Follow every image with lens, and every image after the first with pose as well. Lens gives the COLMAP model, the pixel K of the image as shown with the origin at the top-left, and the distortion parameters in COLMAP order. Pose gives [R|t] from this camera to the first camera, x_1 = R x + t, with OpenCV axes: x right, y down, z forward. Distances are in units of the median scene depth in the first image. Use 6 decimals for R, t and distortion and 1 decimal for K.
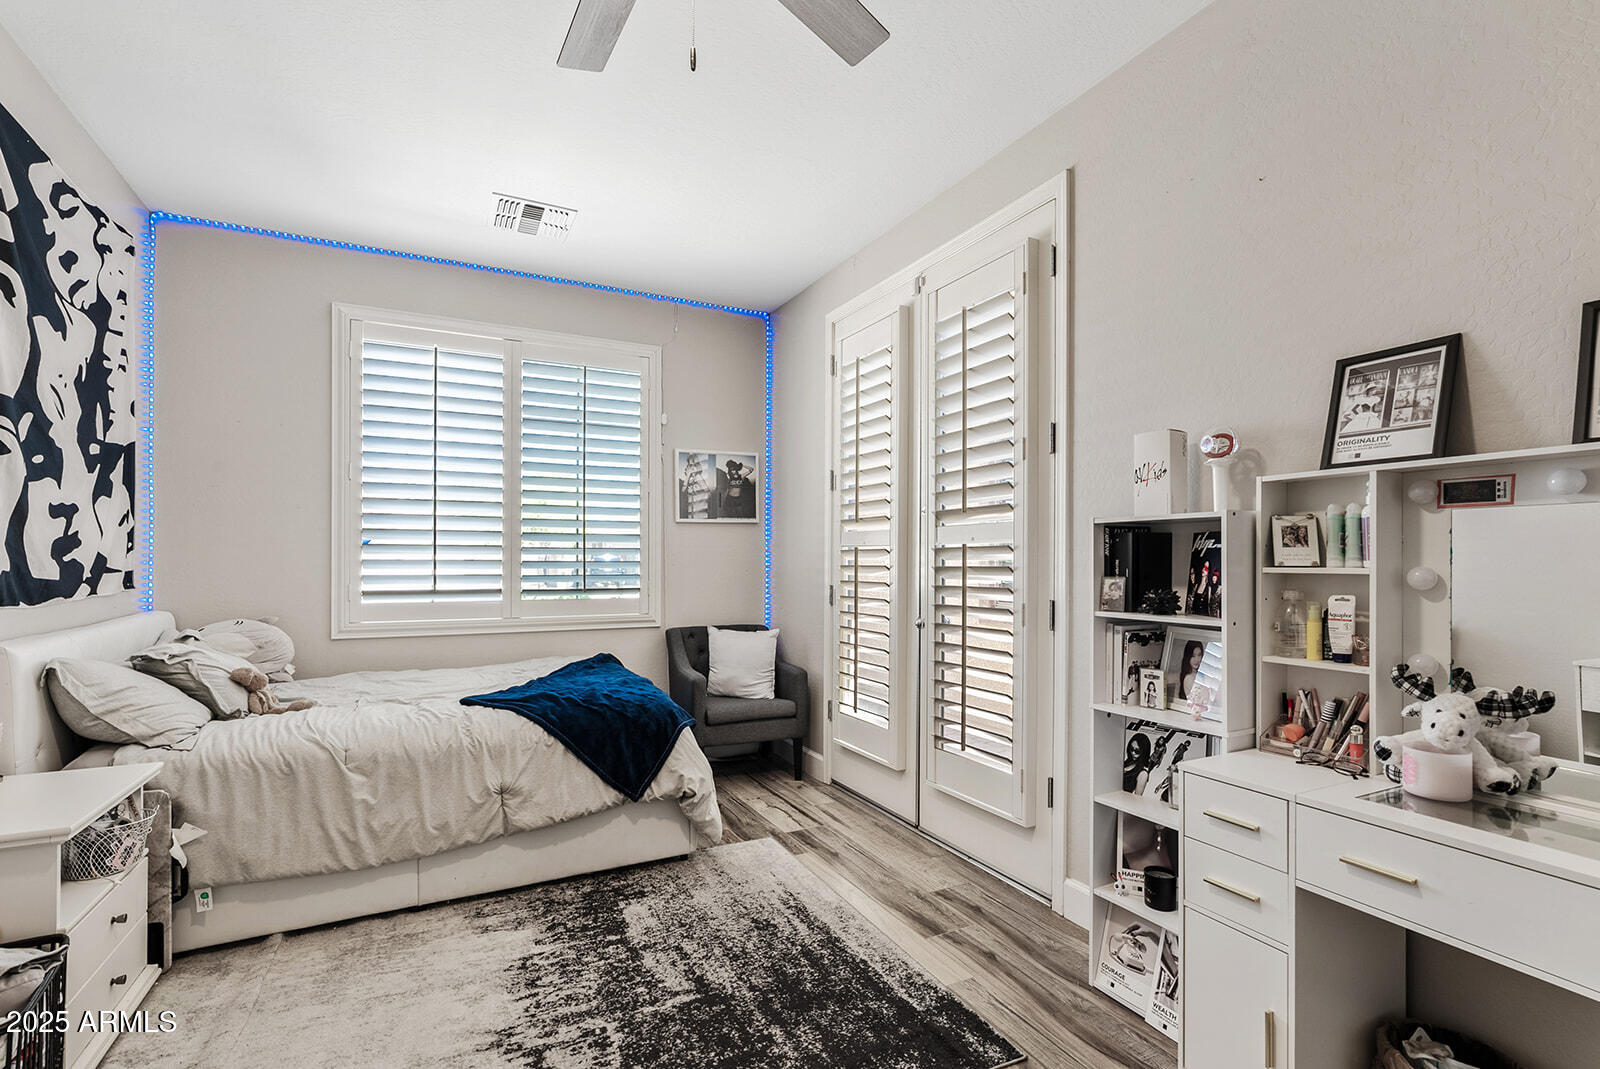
lens RADIAL K [[724.4, 0, 800.0], [0, 724.4, 534.5], [0, 0, 1]] dist [-0.004223, 0.000602]
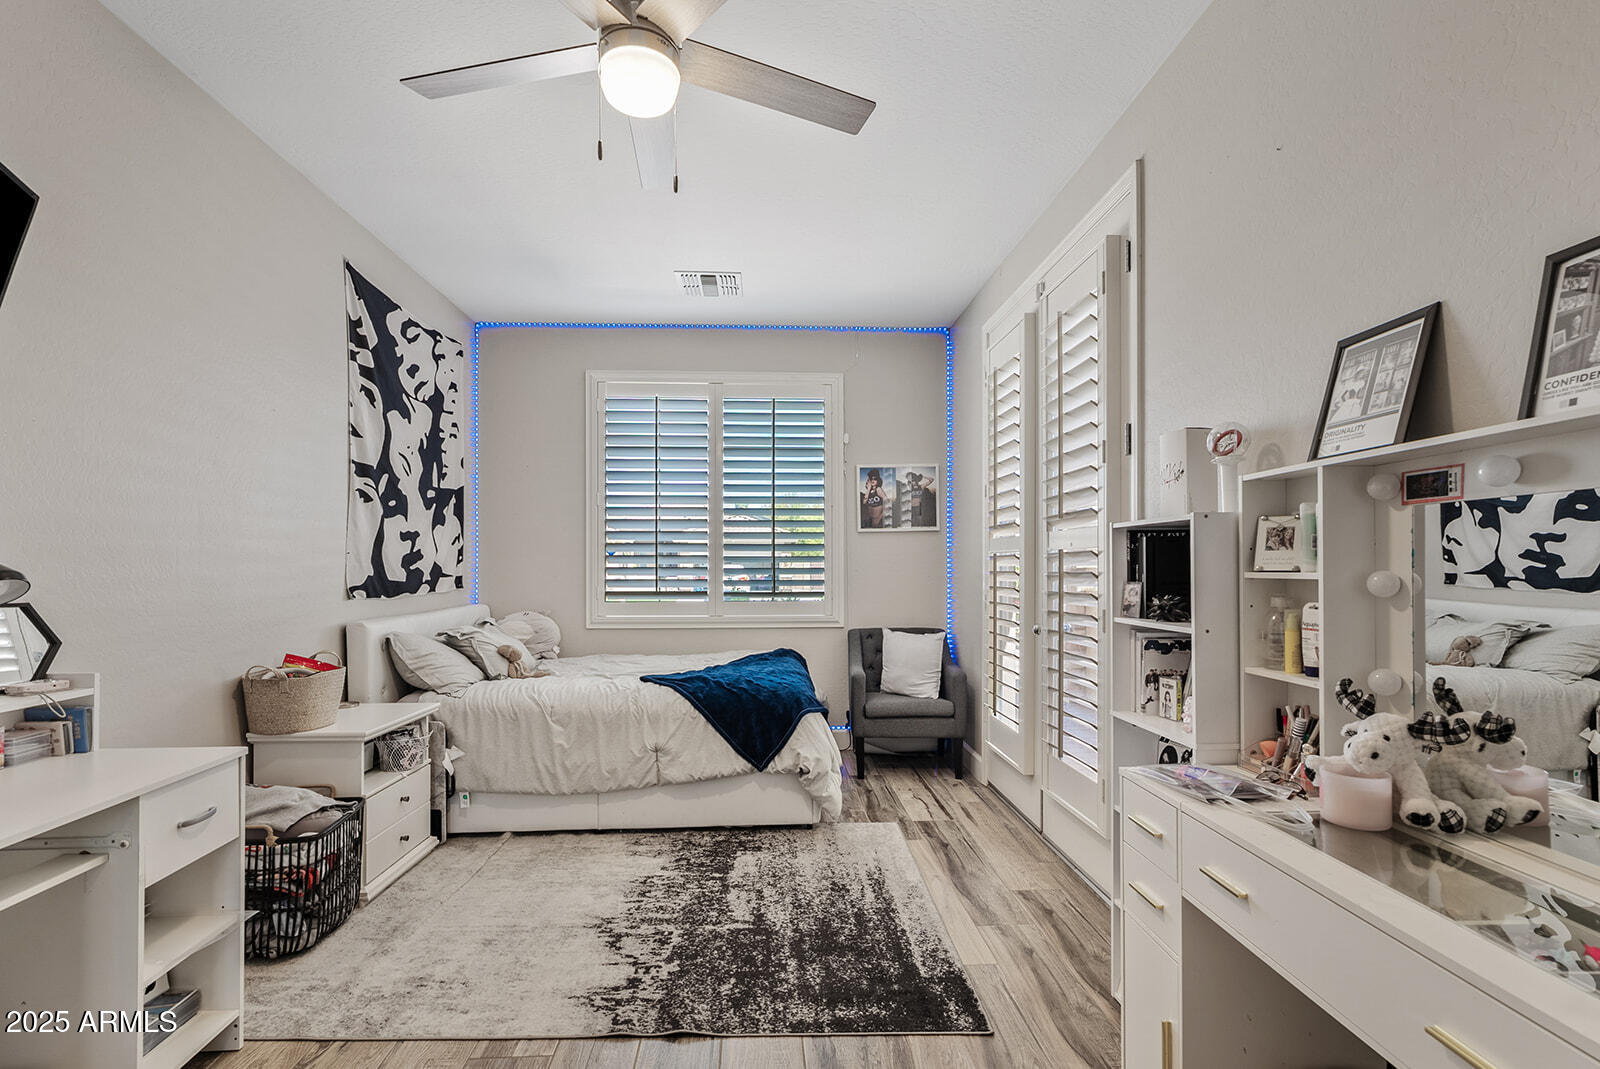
lens RADIAL K [[724.4, 0, 800.0], [0, 724.4, 534.5], [0, 0, 1]] dist [-0.004223, 0.000602]
pose [[0.915377, -0.022013, -0.401996, 0.376678], [0.018339, 0.999747, -0.012986, -0.001424], [0.402180, 0.004515, 0.915549, -0.069653]]
